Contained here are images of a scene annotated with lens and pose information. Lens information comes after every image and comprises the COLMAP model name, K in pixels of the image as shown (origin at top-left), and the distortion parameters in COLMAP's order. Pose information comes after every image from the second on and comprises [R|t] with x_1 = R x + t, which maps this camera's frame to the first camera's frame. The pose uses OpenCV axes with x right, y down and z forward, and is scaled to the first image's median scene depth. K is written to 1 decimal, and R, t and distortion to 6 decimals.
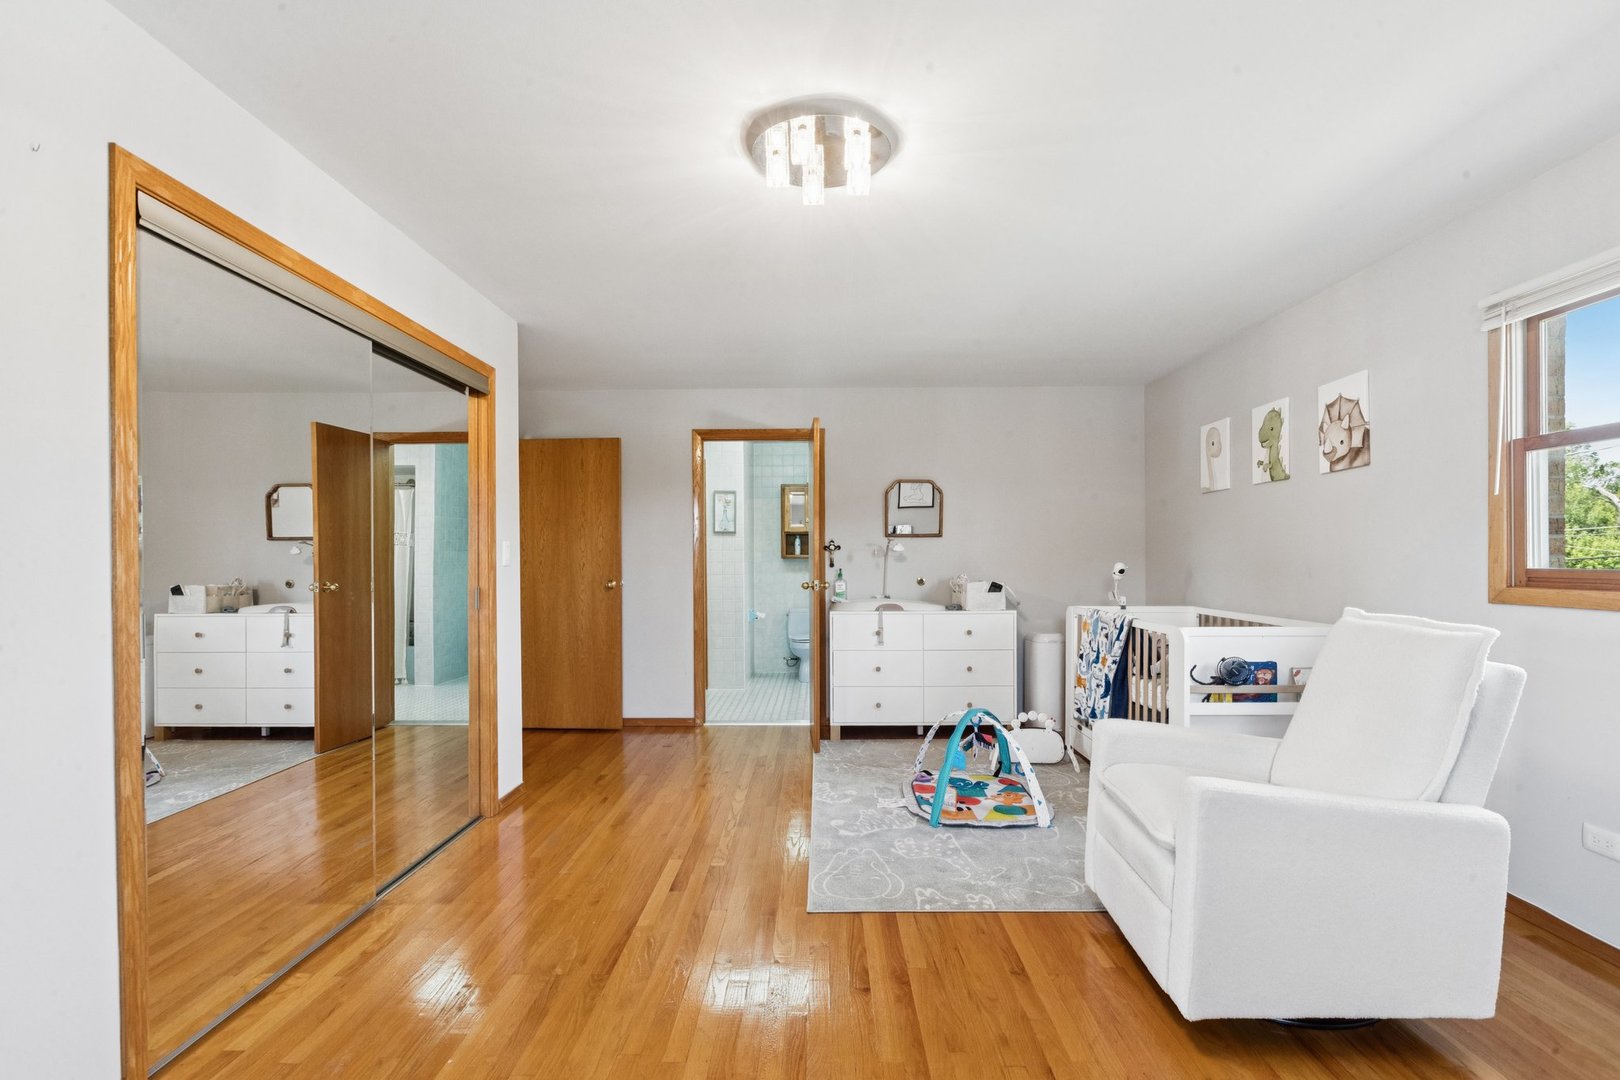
lens RADIAL K [[755.9, 0, 819.5], [0, 755.9, 555.1], [0, 0, 1]] dist [-0.000944, -0.000084]
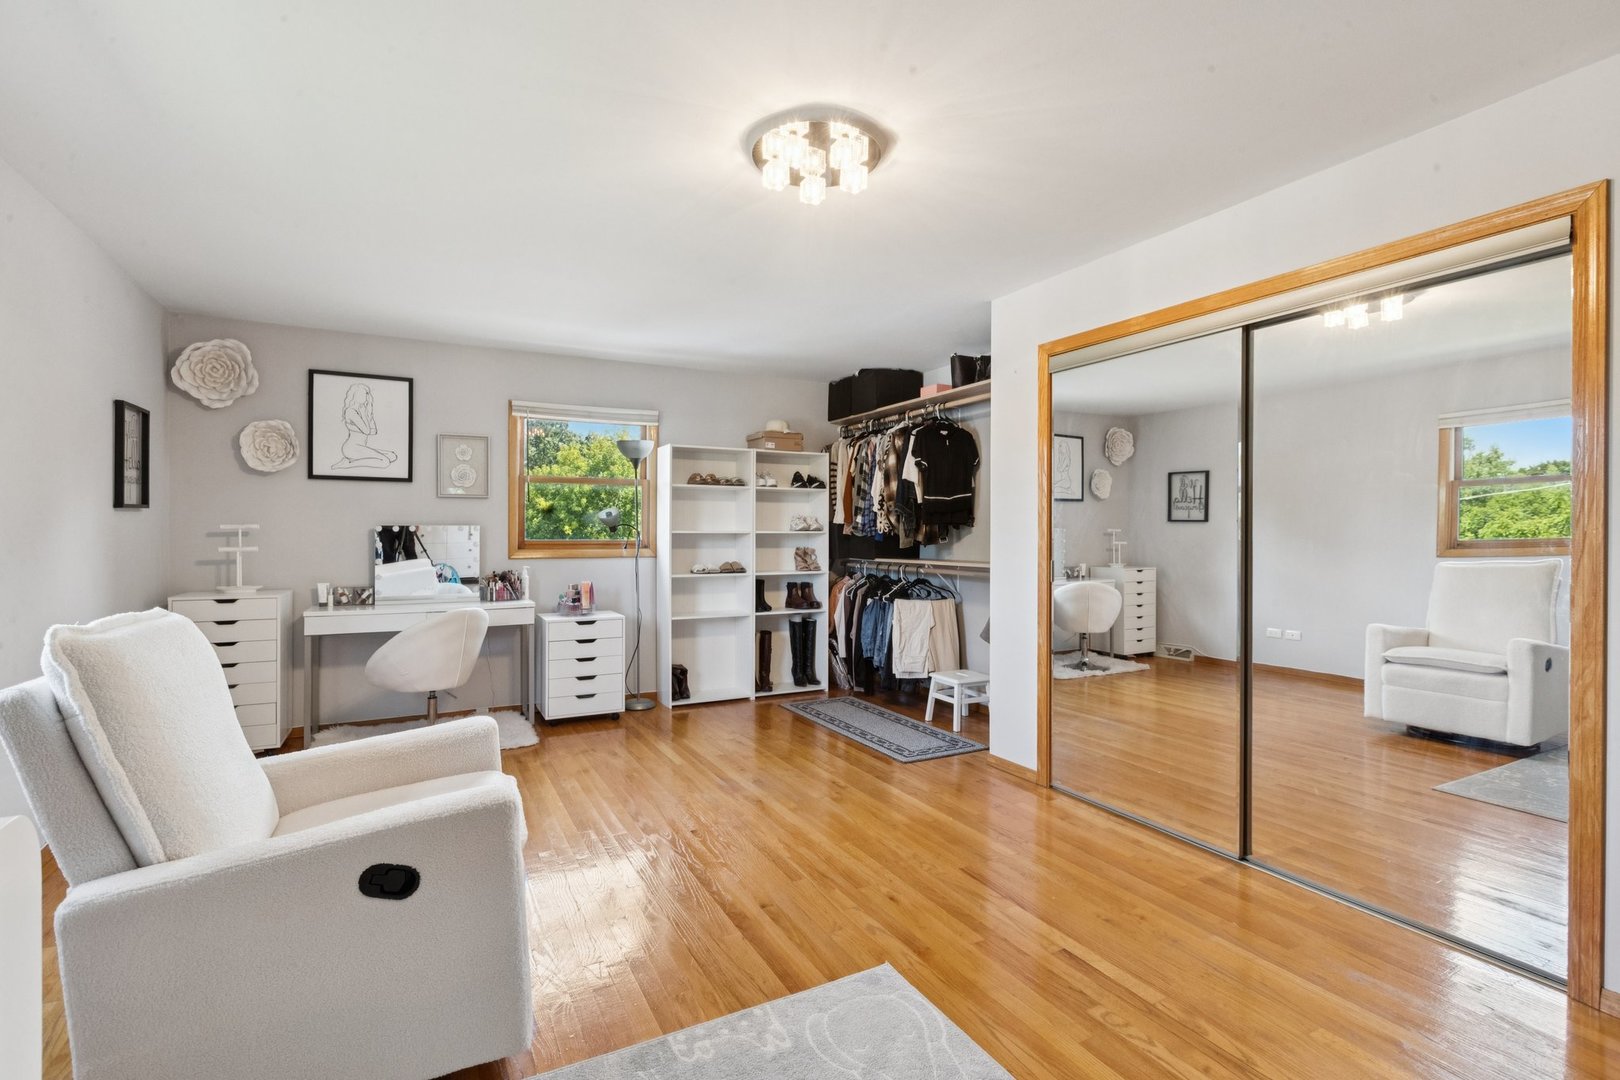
lens RADIAL K [[755.9, 0, 799.9], [0, 755.9, 531.2], [0, 0, 1]] dist [-0.000944, -0.000084]
pose [[-0.888864, 0.002842, -0.458162, 0.333037], [0.004435, 0.999987, -0.002401, -0.000401], [0.458149, -0.004166, -0.888865, 1.262986]]
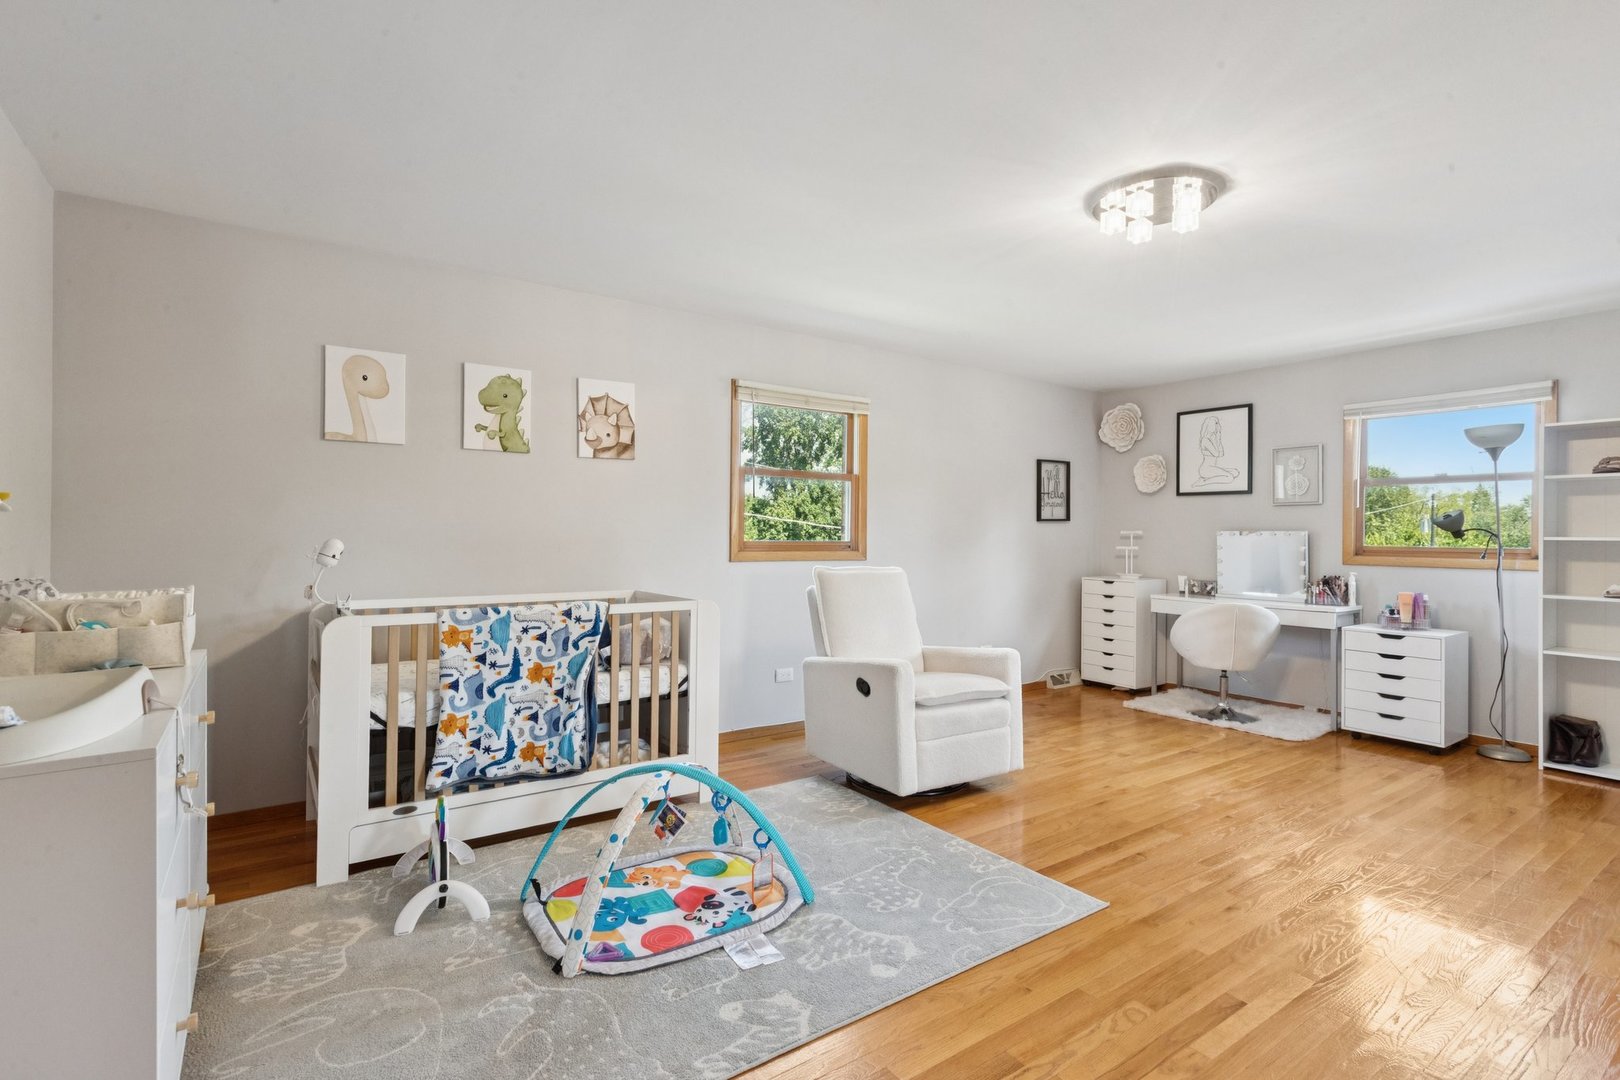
lens RADIAL K [[759.2, 0, 802.9], [0, 759.2, 526.7], [0, 0, 1]] dist [0.012673, 0.000262]
pose [[-0.574428, 0.007101, 0.818524, -0.439739], [-0.010078, 0.999825, -0.015747, 0.007965], [-0.818493, -0.017294, -0.574256, 1.404342]]
